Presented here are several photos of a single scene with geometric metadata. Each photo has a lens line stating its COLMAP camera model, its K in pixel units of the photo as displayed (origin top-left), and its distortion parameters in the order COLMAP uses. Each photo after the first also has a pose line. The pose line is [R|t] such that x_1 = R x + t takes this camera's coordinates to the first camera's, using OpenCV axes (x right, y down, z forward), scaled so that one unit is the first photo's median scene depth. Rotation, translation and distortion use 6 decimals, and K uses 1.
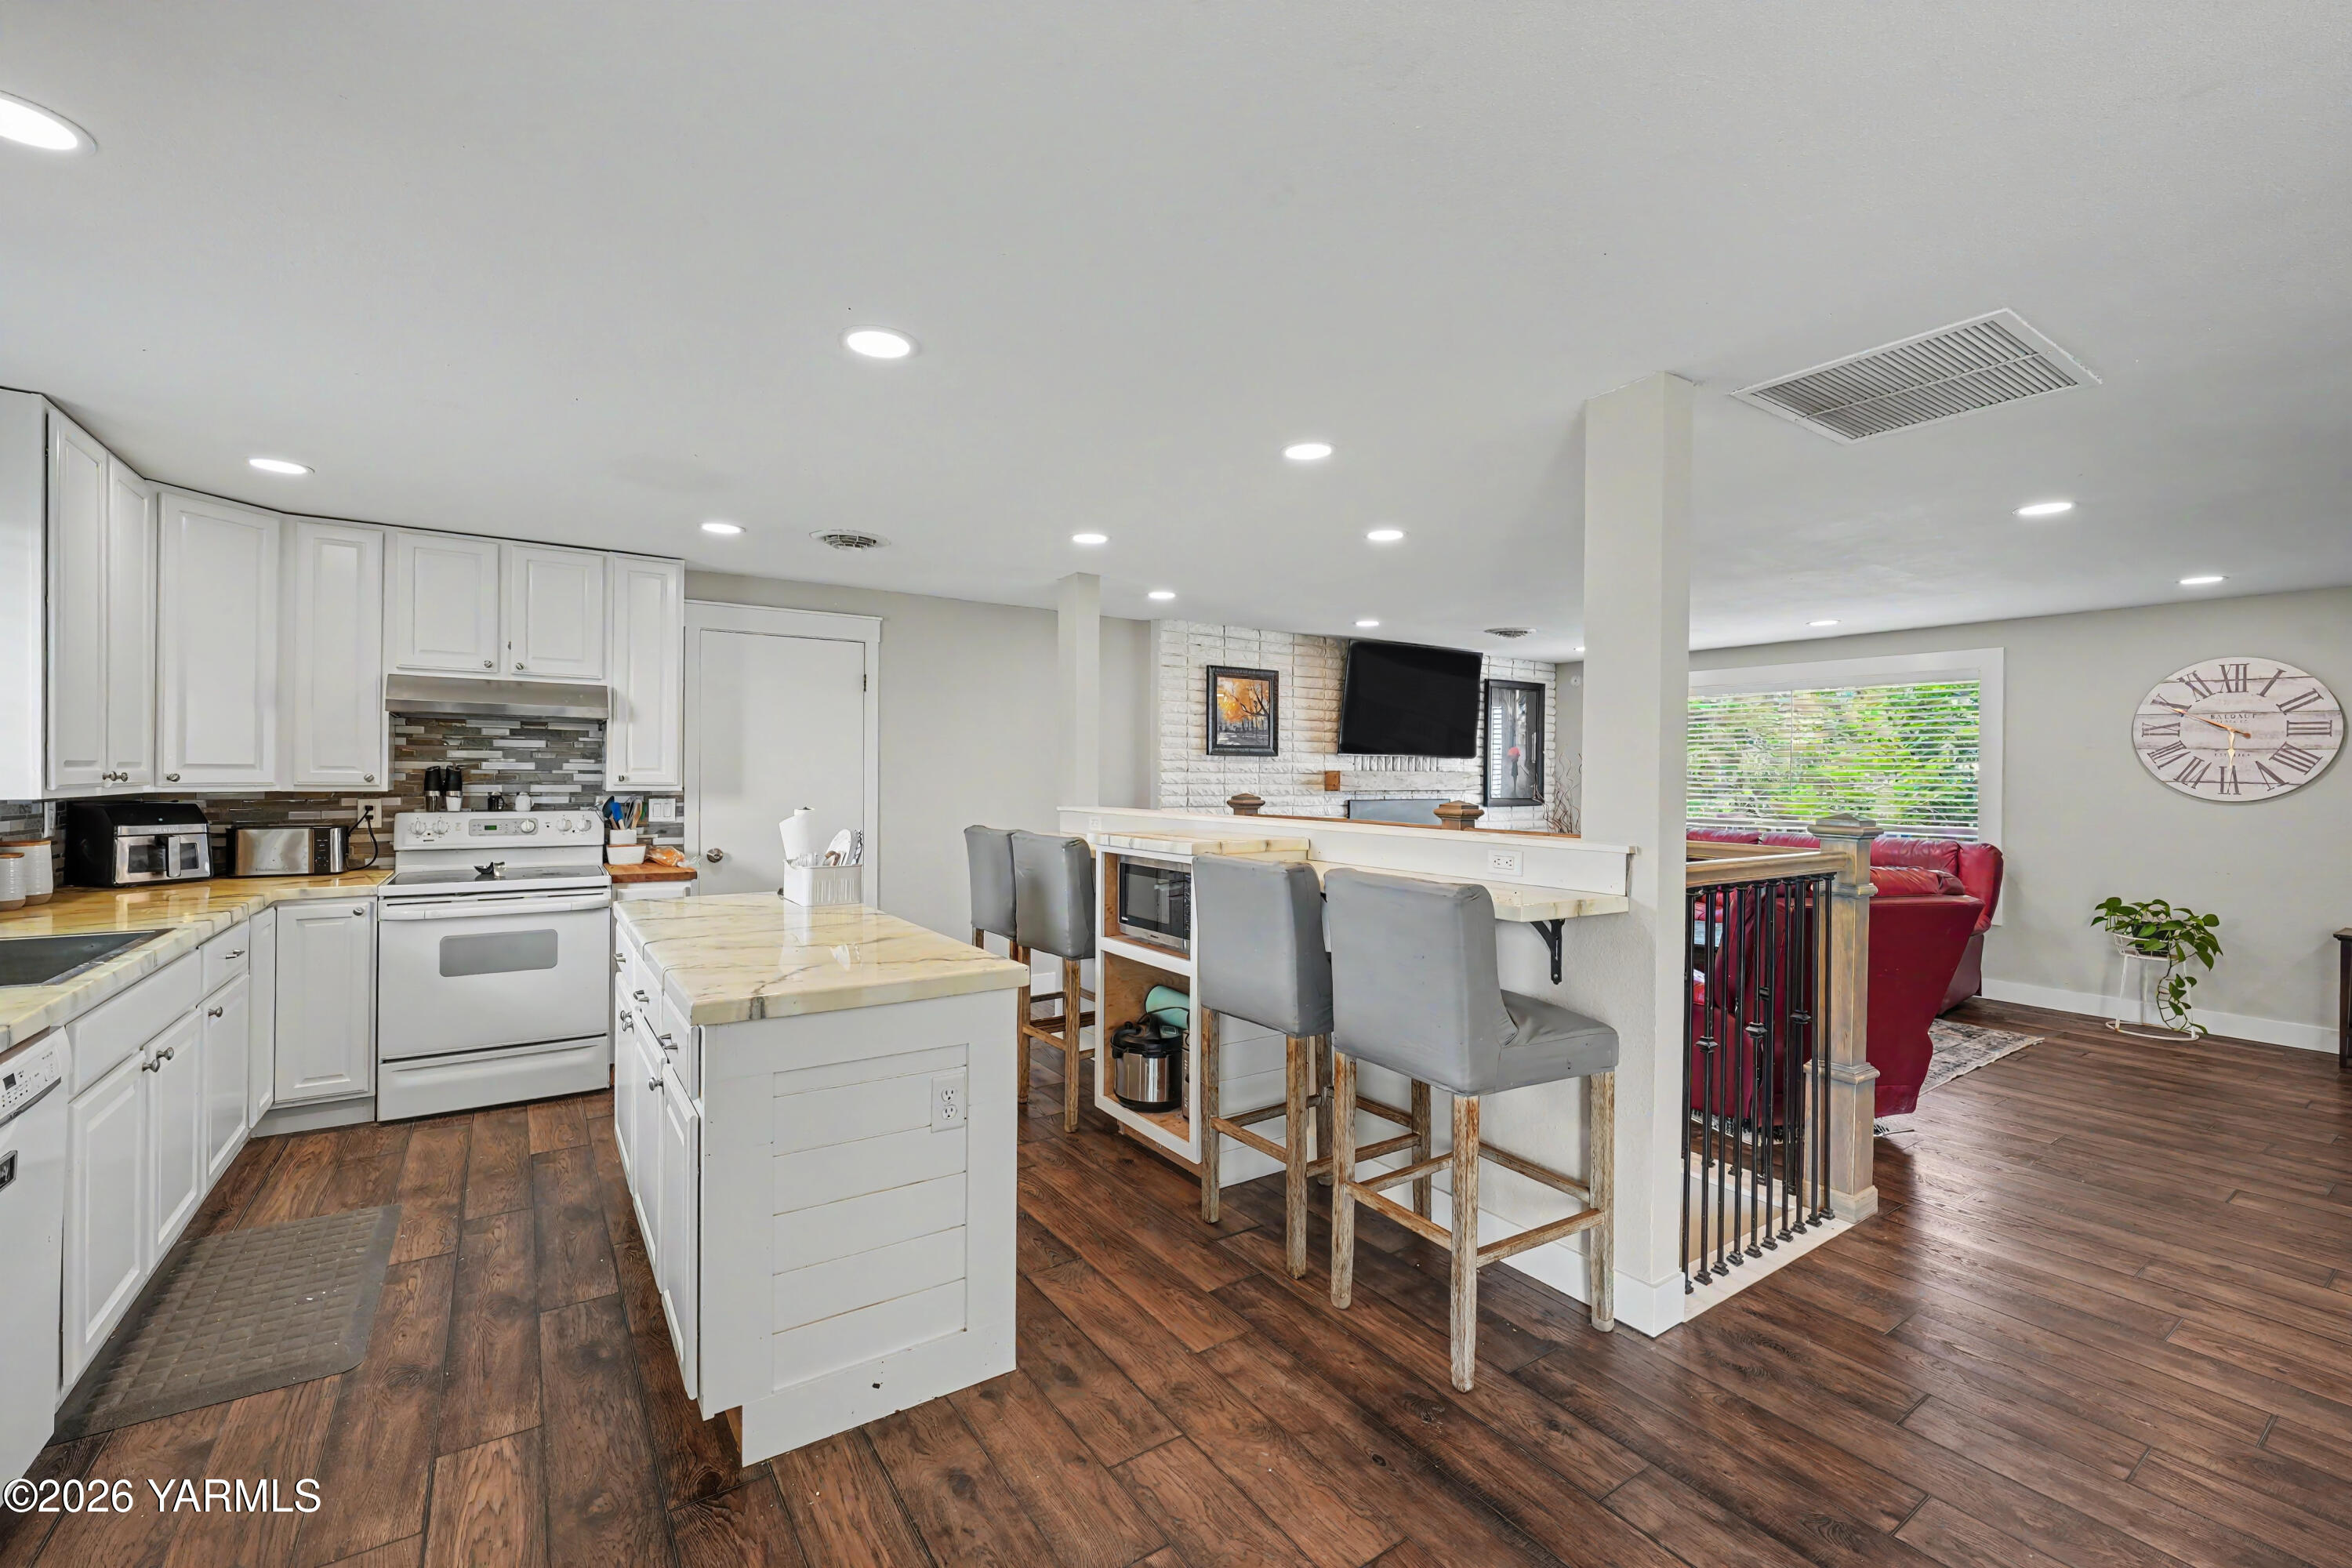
lens RADIAL K [[996.5, 0, 1176.0], [0, 996.5, 784.0], [0, 0, 1]] dist [-0.001467, -0.000131]
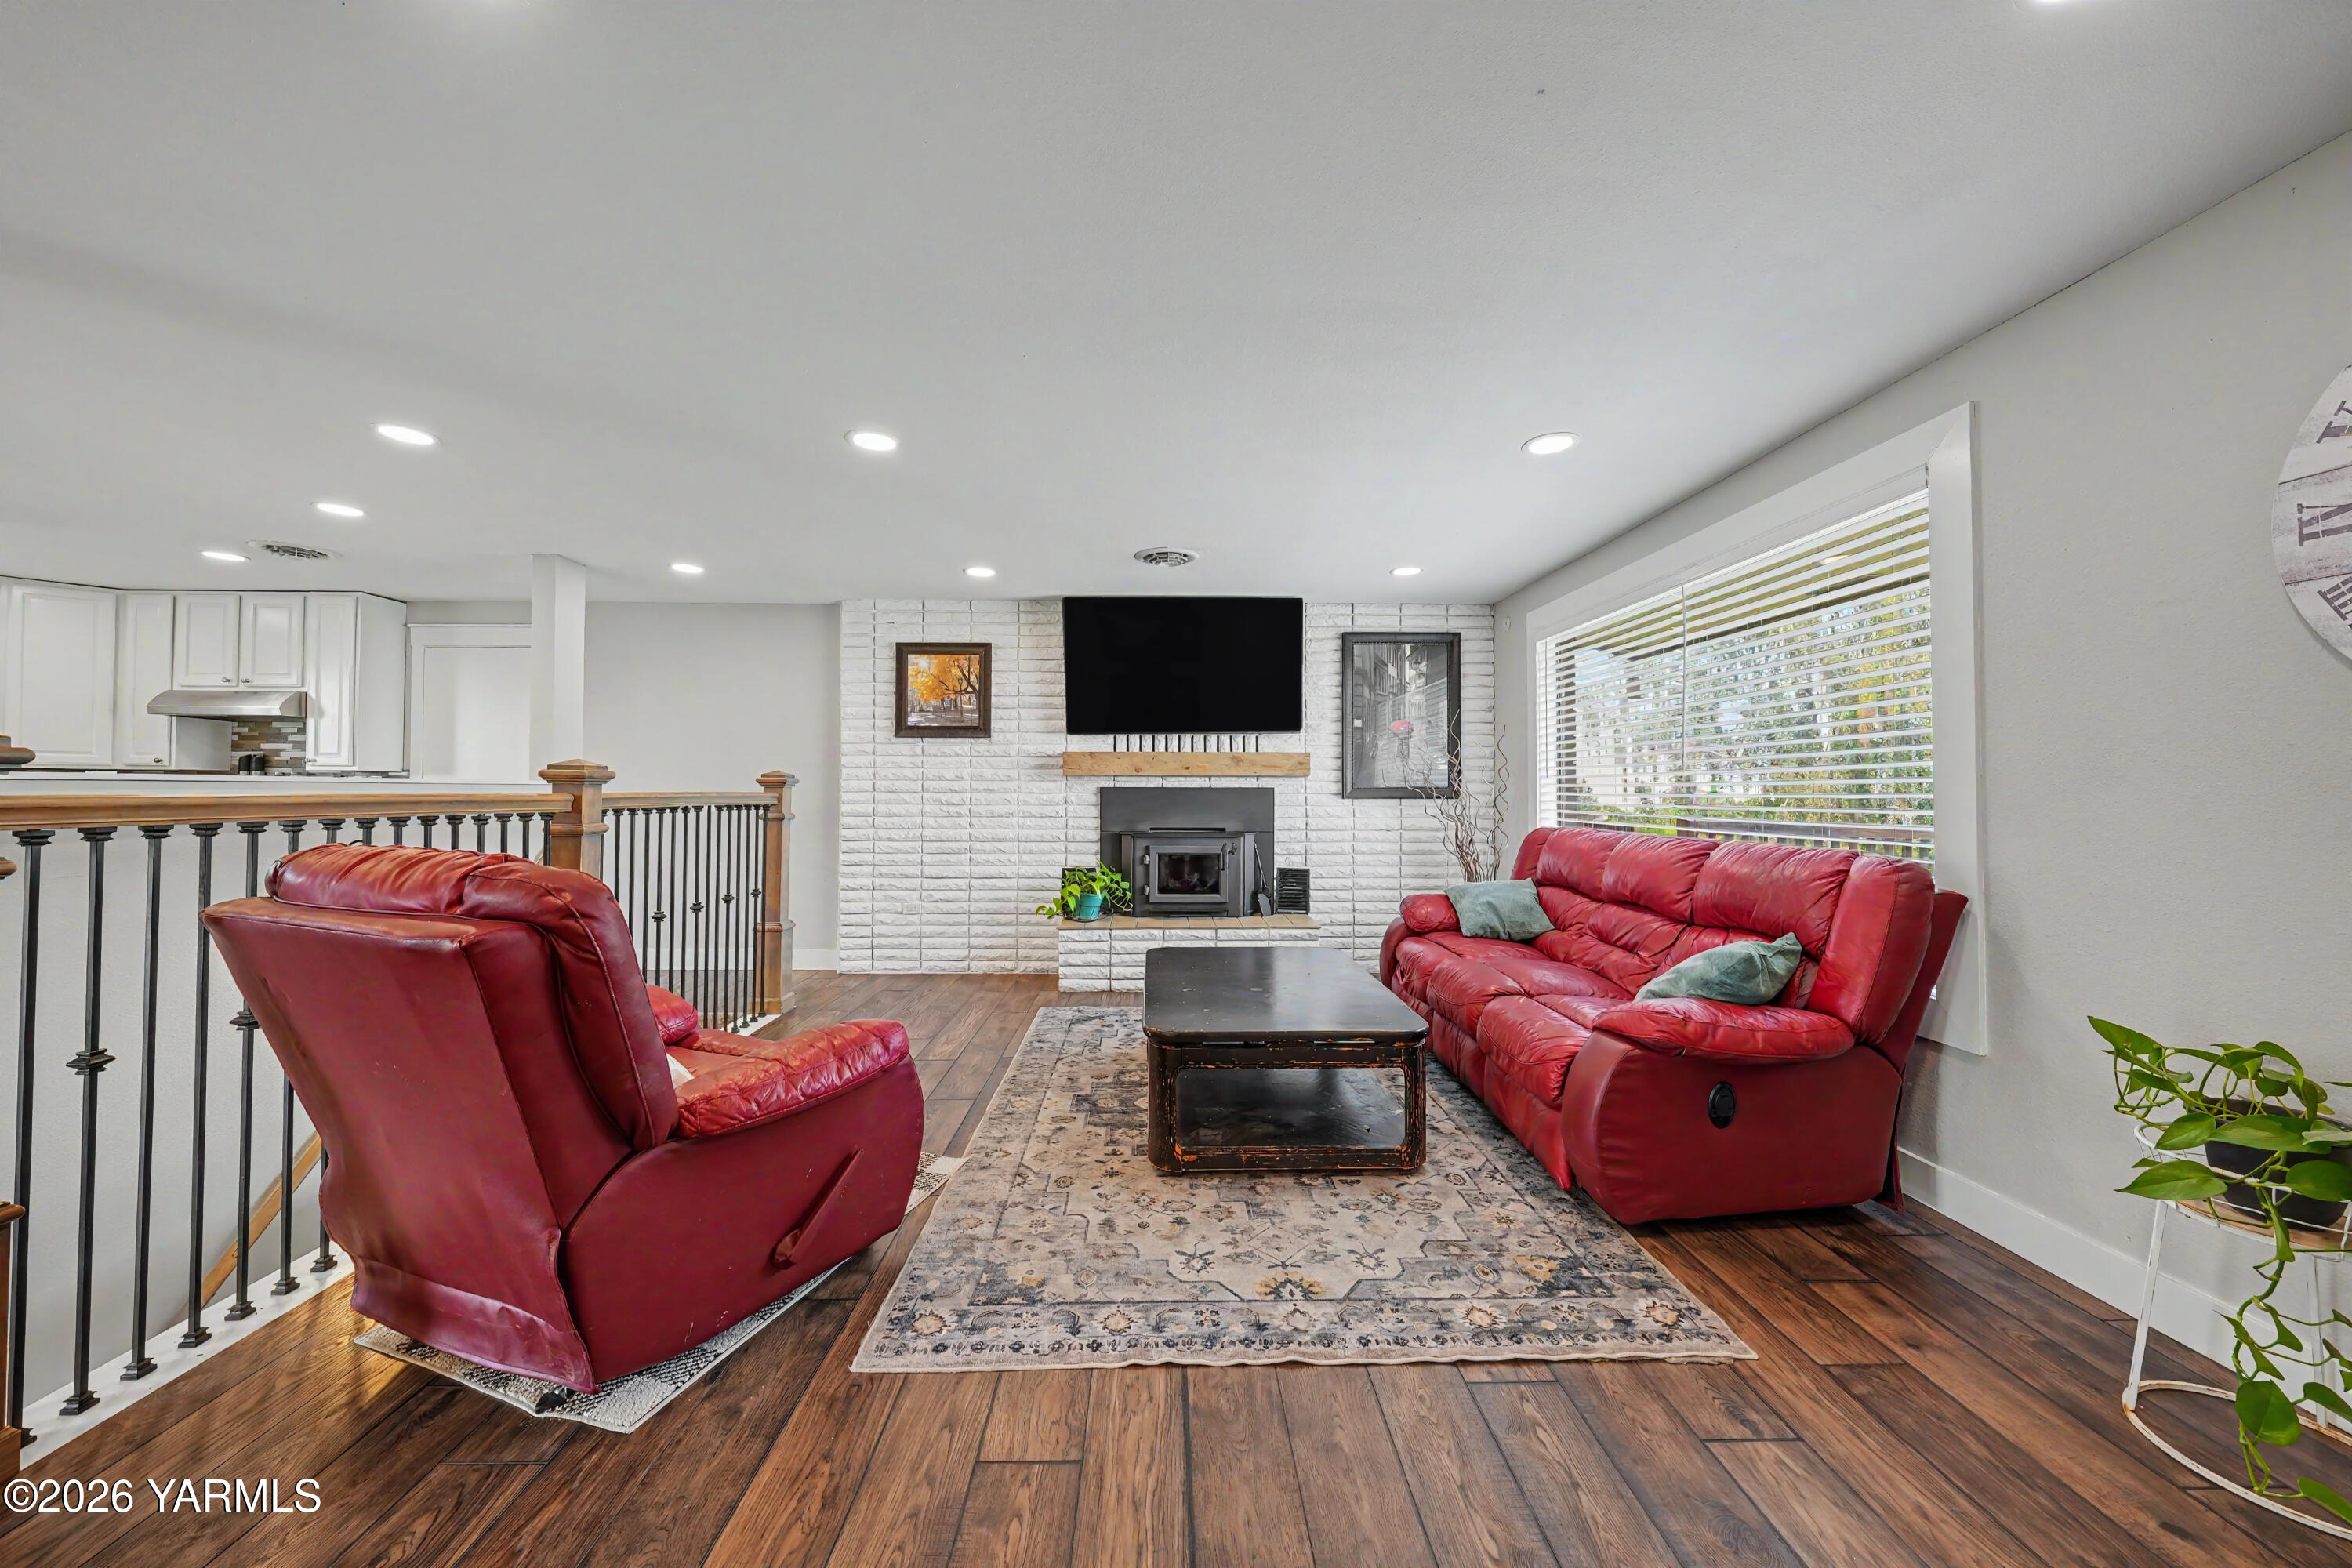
lens RADIAL K [[842.8, 0, 1176.0], [0, 842.8, 784.0], [0, 0, 1]] dist [0.000545, 0.000071]
pose [[0.833366, -0.011053, -0.552611, 0.687761], [-0.002045, 0.999731, -0.023081, 0.033040], [0.552718, 0.020365, 0.833120, 0.473178]]
